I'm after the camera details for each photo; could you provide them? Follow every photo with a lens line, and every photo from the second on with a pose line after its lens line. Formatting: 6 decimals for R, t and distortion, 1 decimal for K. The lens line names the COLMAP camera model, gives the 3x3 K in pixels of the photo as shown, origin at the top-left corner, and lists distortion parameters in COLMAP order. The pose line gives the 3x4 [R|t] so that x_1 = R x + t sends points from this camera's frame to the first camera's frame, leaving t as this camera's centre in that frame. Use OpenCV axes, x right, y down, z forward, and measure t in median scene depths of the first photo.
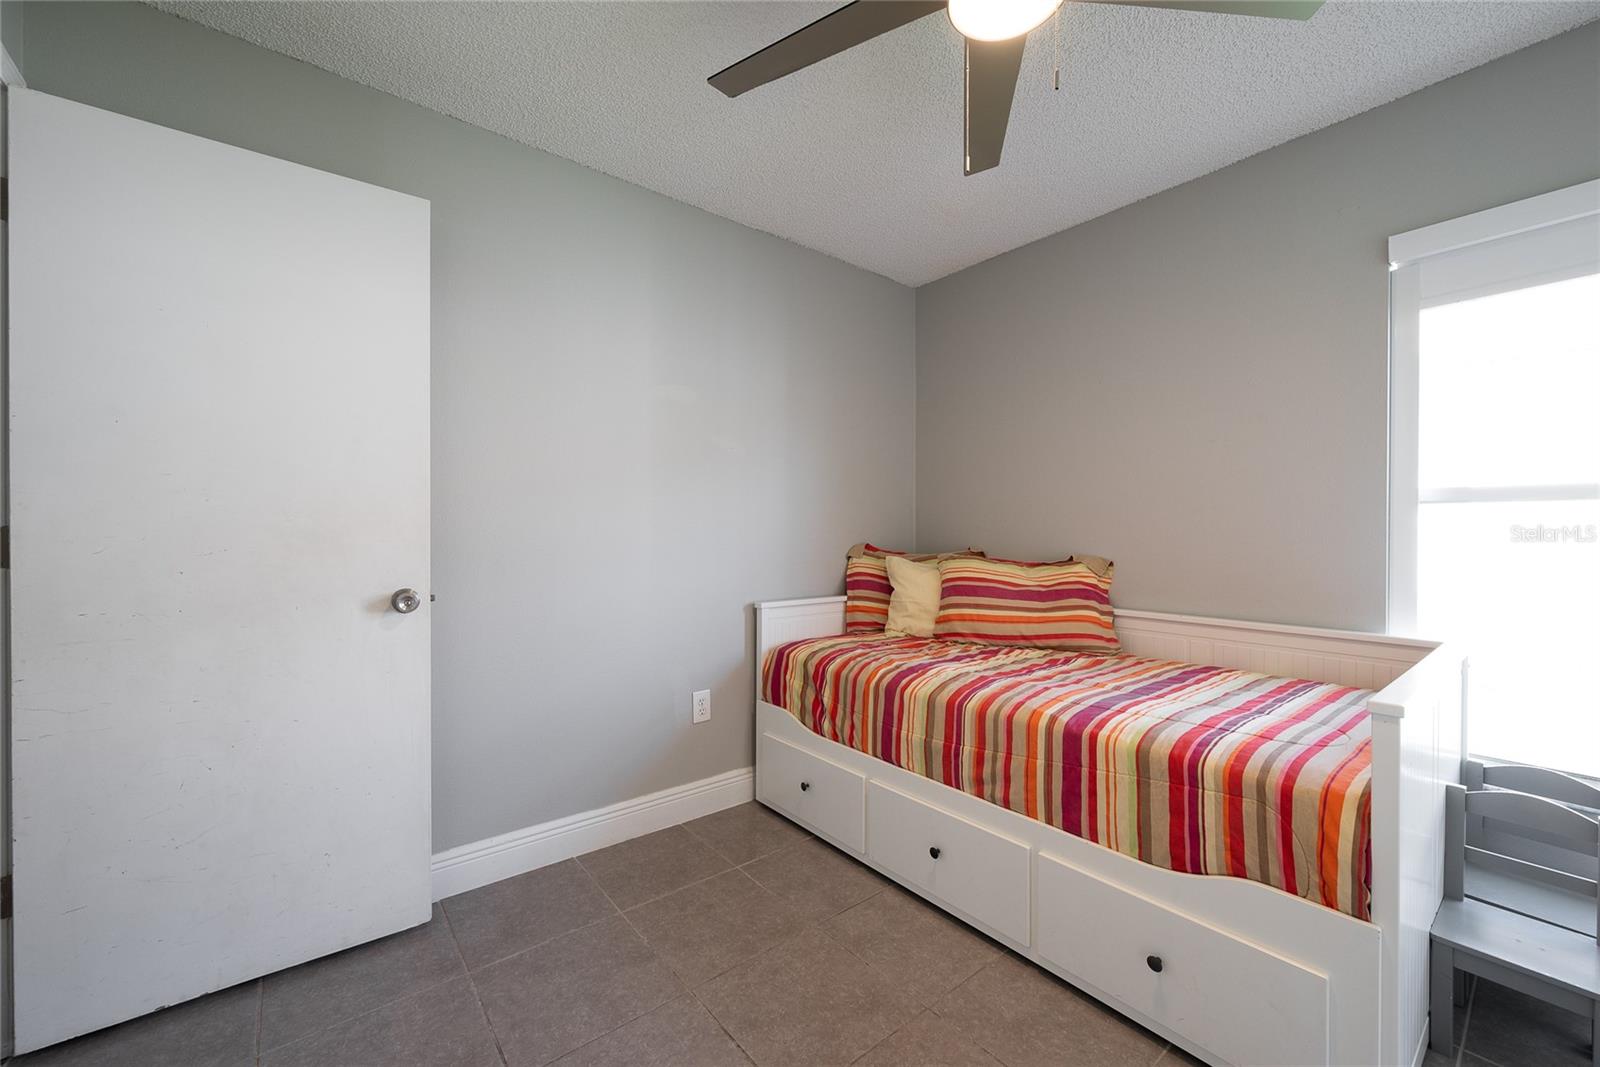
lens RADIAL K [[634.4, 0, 806.5], [0, 634.4, 538.1], [0, 0, 1]] dist [-0.001812, -0.000308]
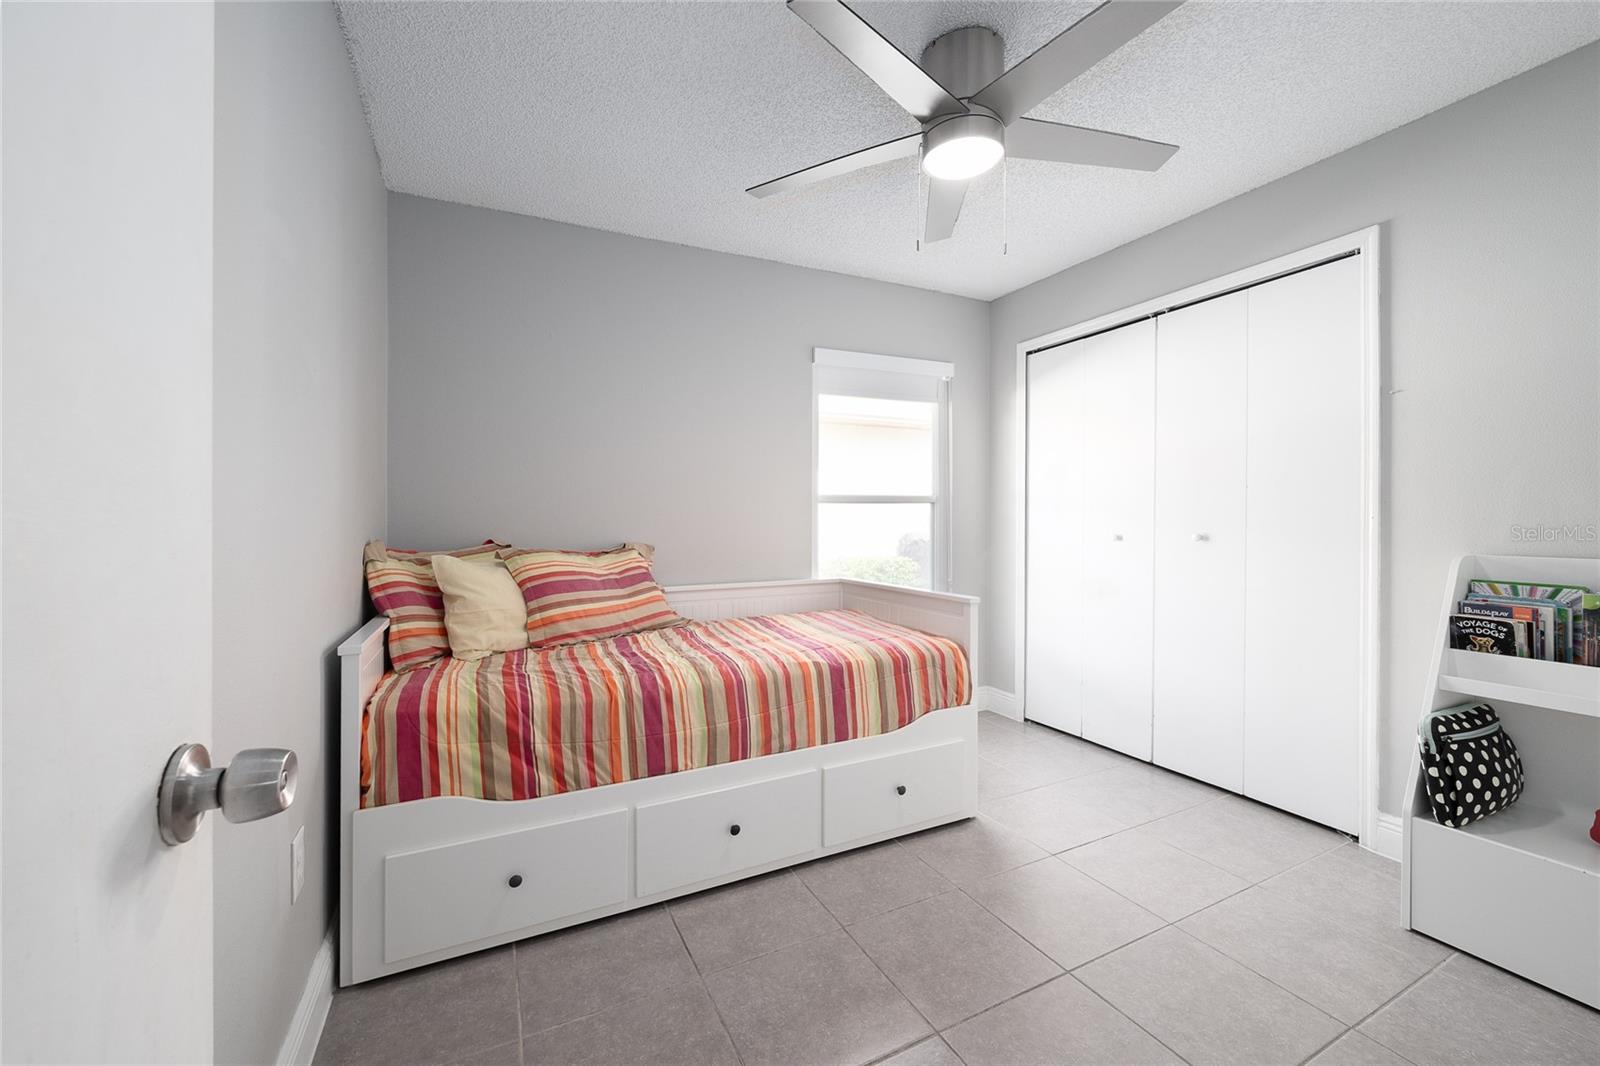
lens RADIAL K [[638.4, 0, 787.5], [0, 638.4, 532.8], [0, 0, 1]] dist [-0.000905, -0.000091]
pose [[0.227515, -0.021872, 0.973529, -0.581319], [0.021167, 0.999623, 0.017511, -0.003030], [-0.973544, 0.016623, 0.227892, 0.499824]]
